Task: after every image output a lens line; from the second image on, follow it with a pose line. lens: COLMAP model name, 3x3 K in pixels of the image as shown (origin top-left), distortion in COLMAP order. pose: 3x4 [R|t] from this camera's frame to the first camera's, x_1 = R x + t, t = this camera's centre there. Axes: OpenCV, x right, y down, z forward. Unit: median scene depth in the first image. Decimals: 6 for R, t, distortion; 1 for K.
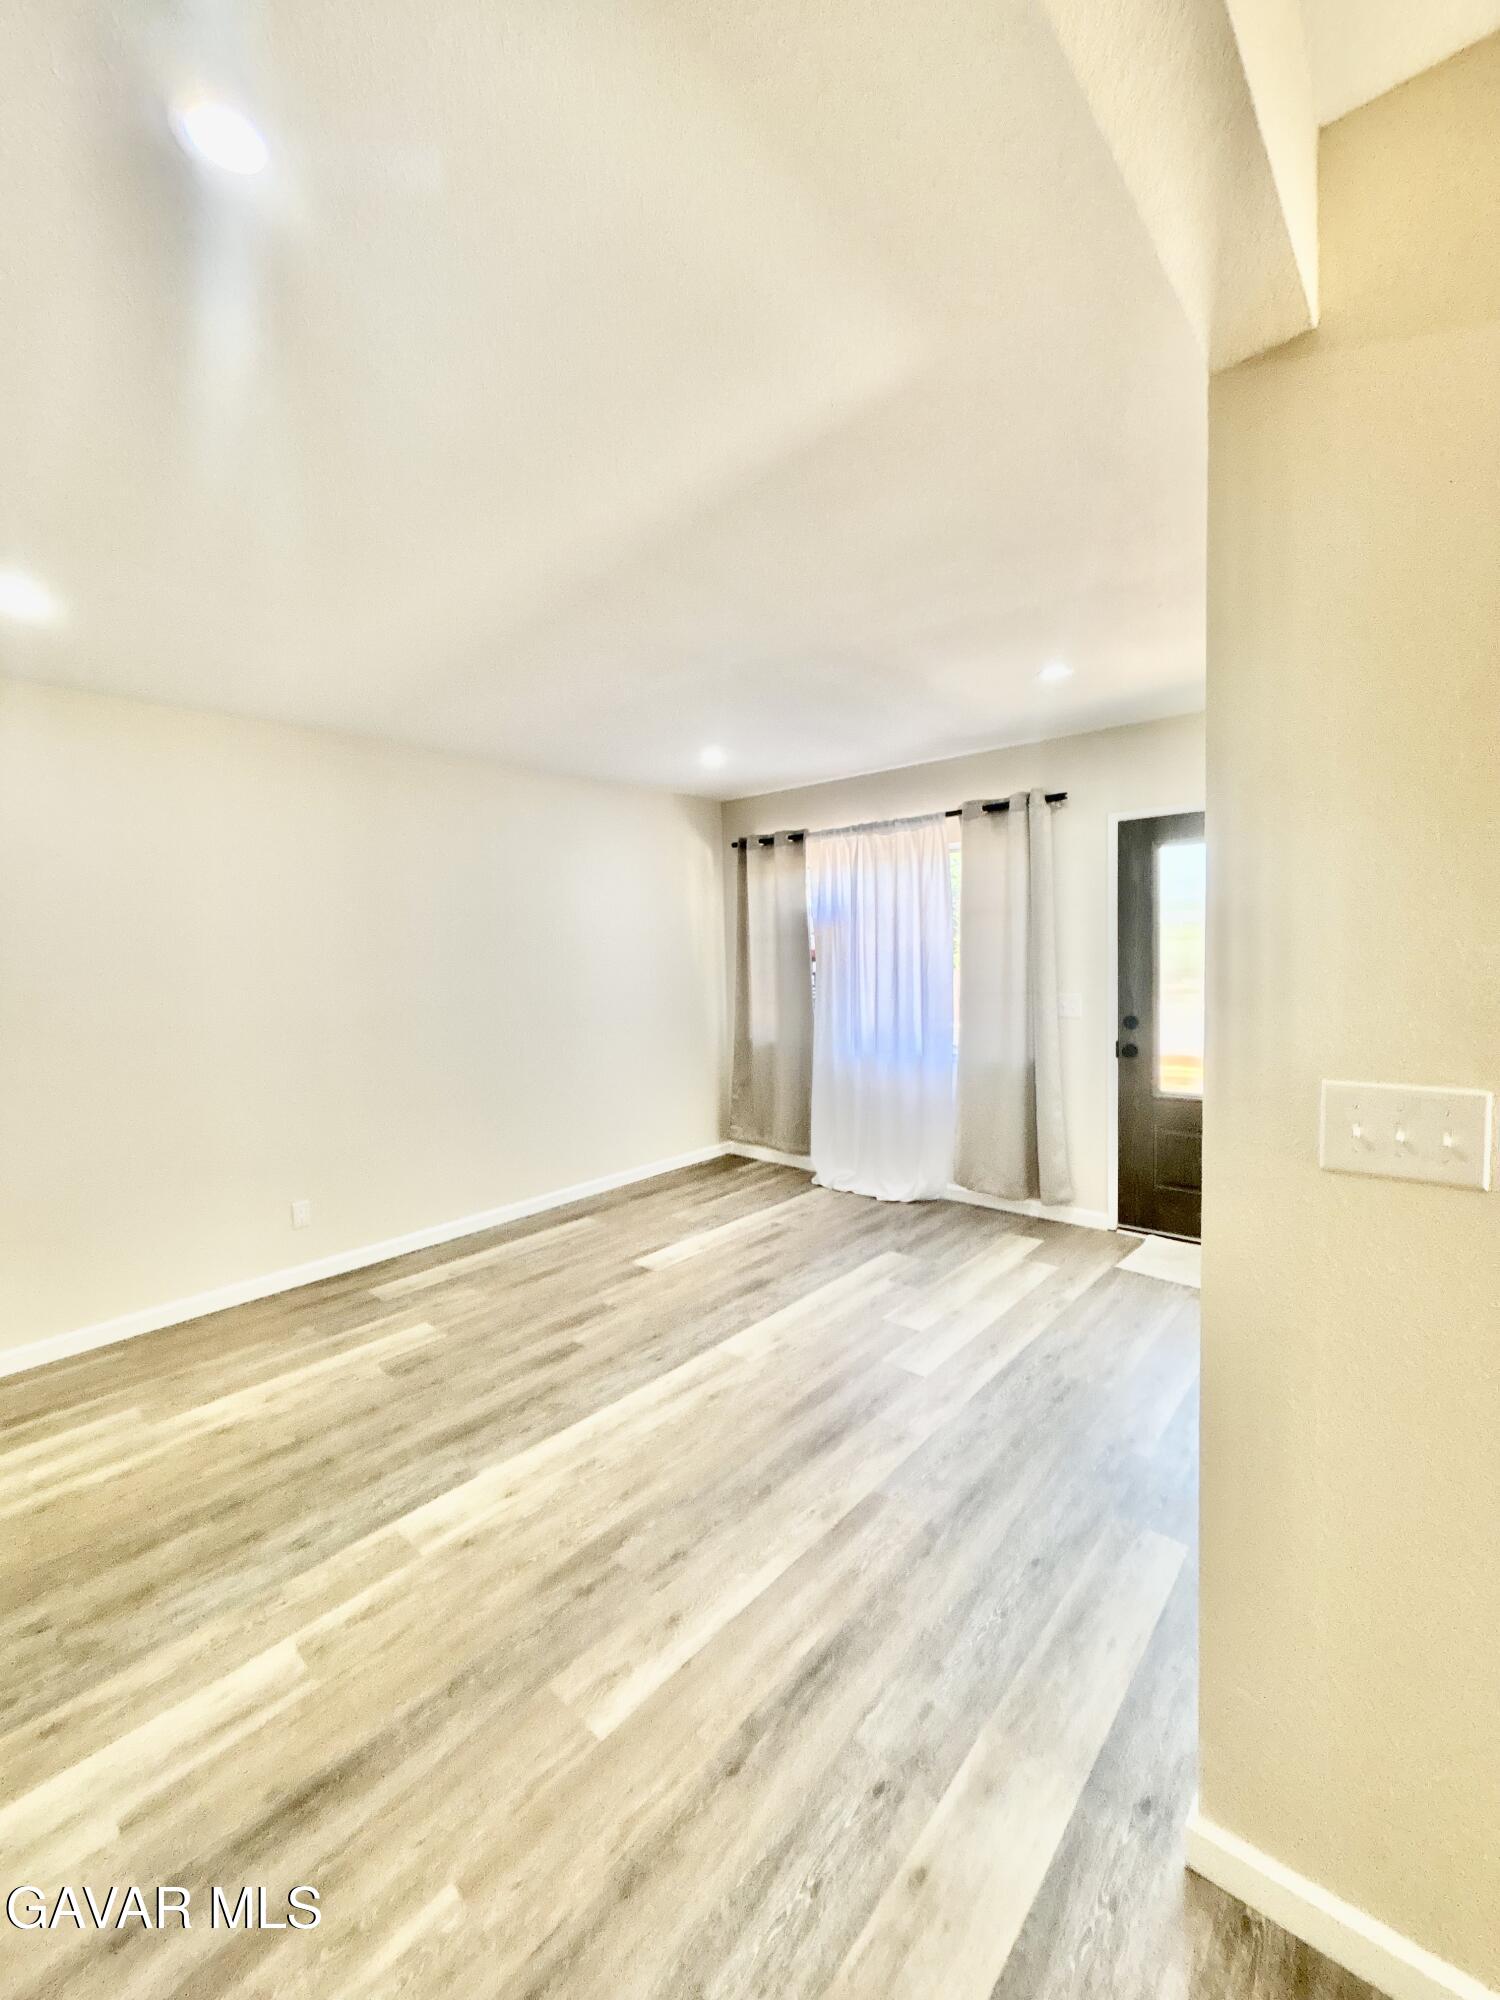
lens RADIAL K [[803.6, 0, 742.7], [0, 803.6, 1001.5], [0, 0, 1]] dist [-0.001598, 0.001057]
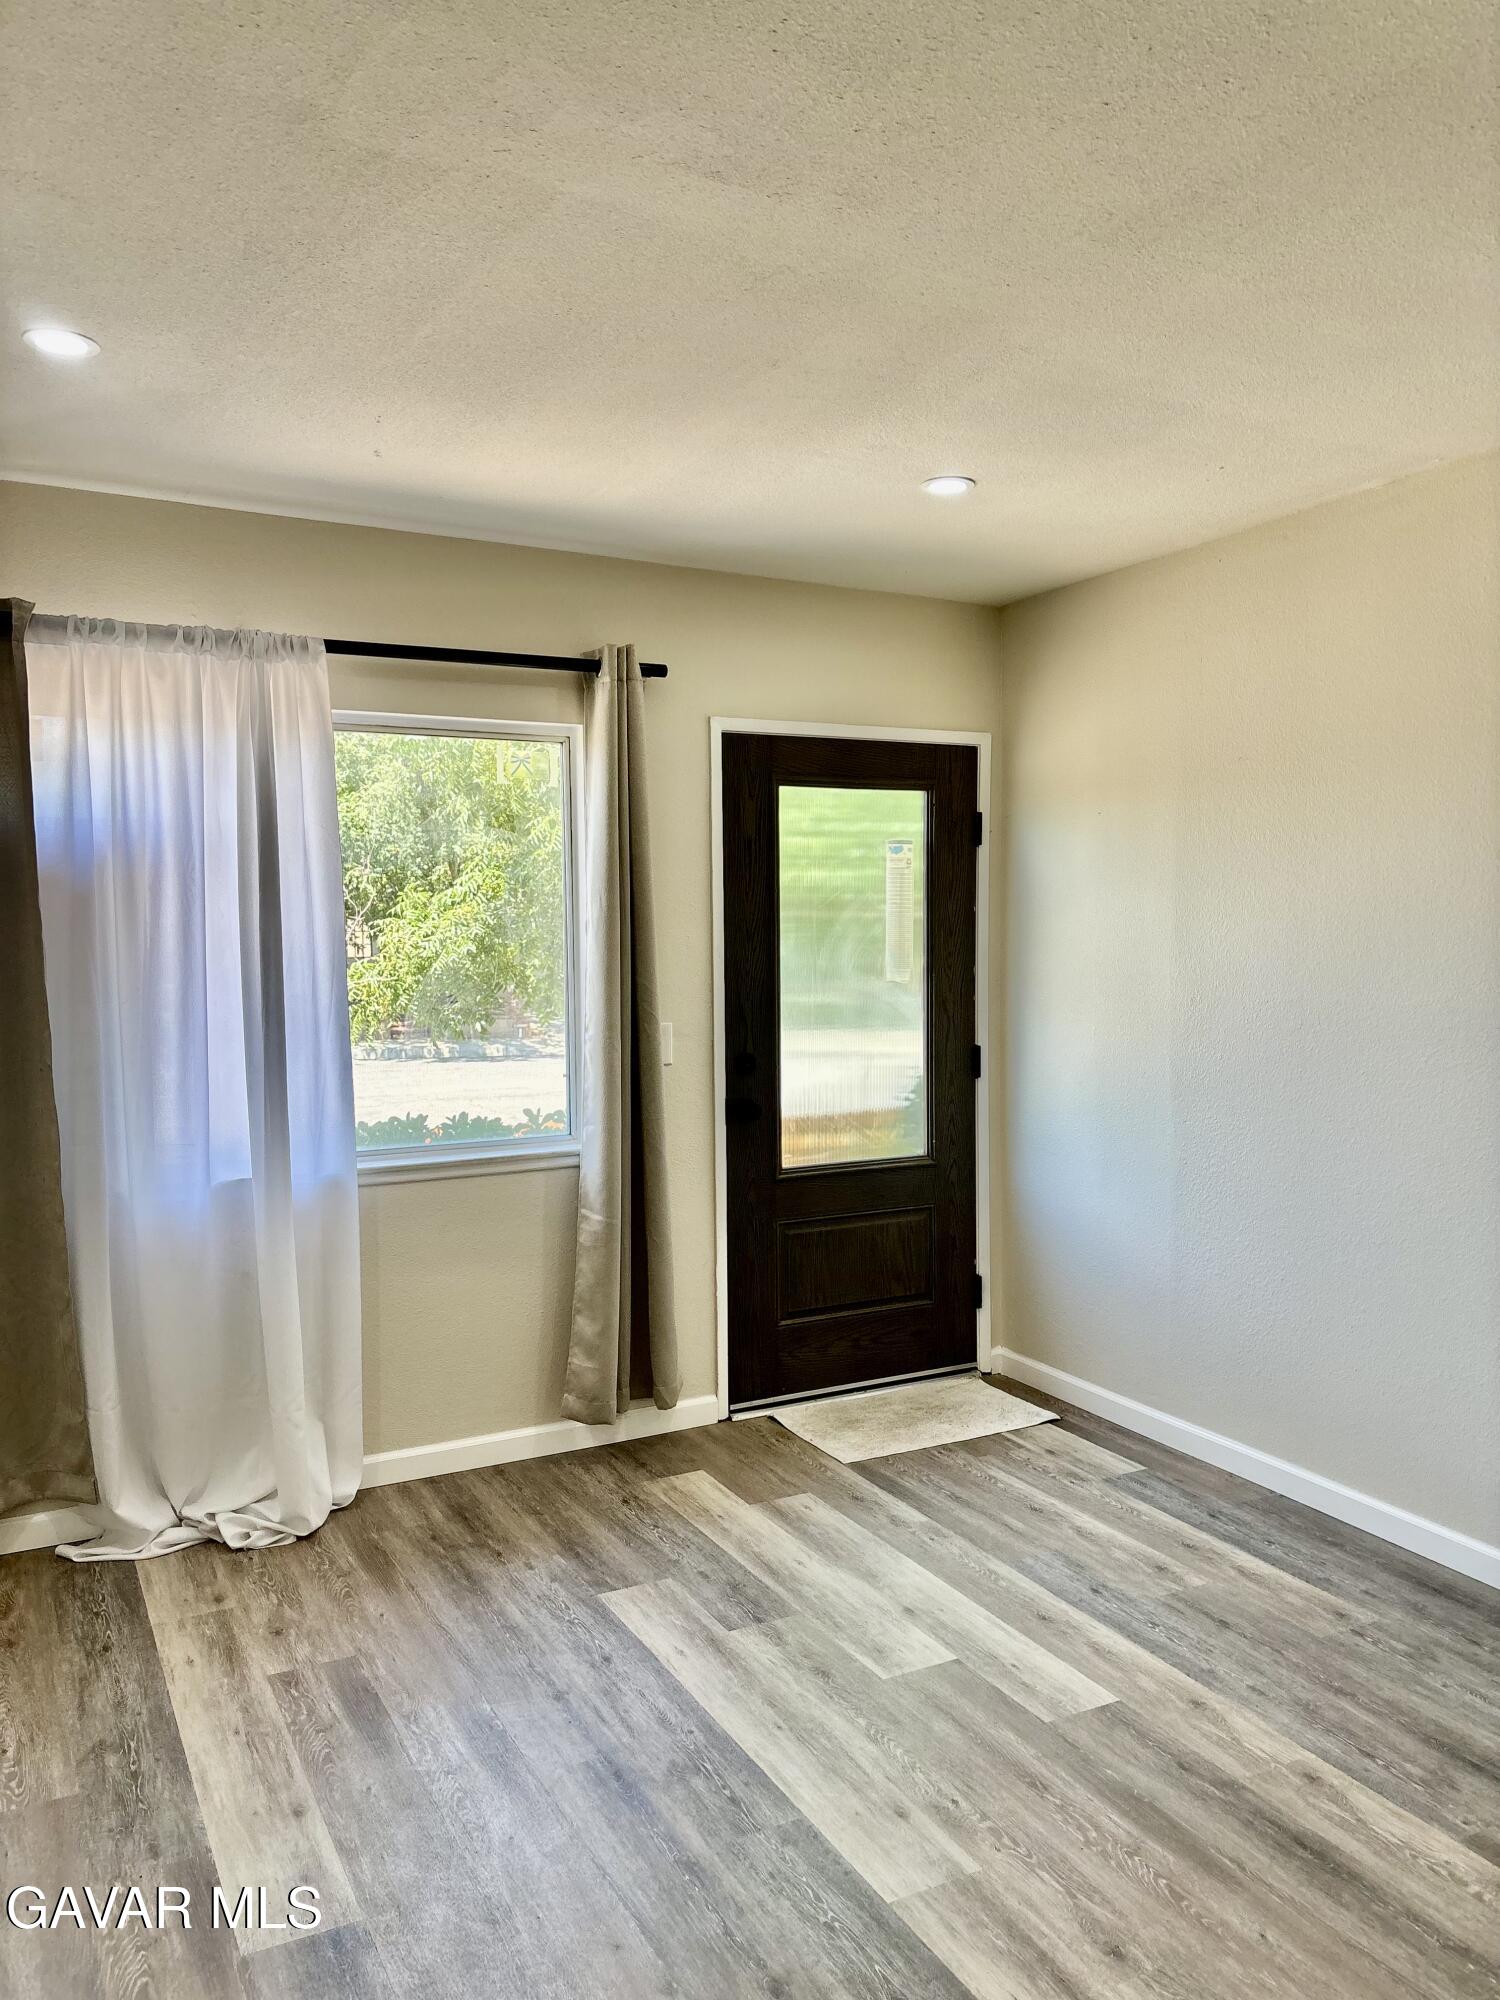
lens RADIAL K [[1550.8, 0, 754.9], [0, 1550.8, 1009.0], [0, 0, 1]] dist [0.024451, -0.002250]
pose [[0.339280, -0.031958, 0.940143, -0.645470], [0.053083, 0.998481, 0.014784, -0.035400], [-0.939187, 0.044890, 0.340460, 0.624663]]
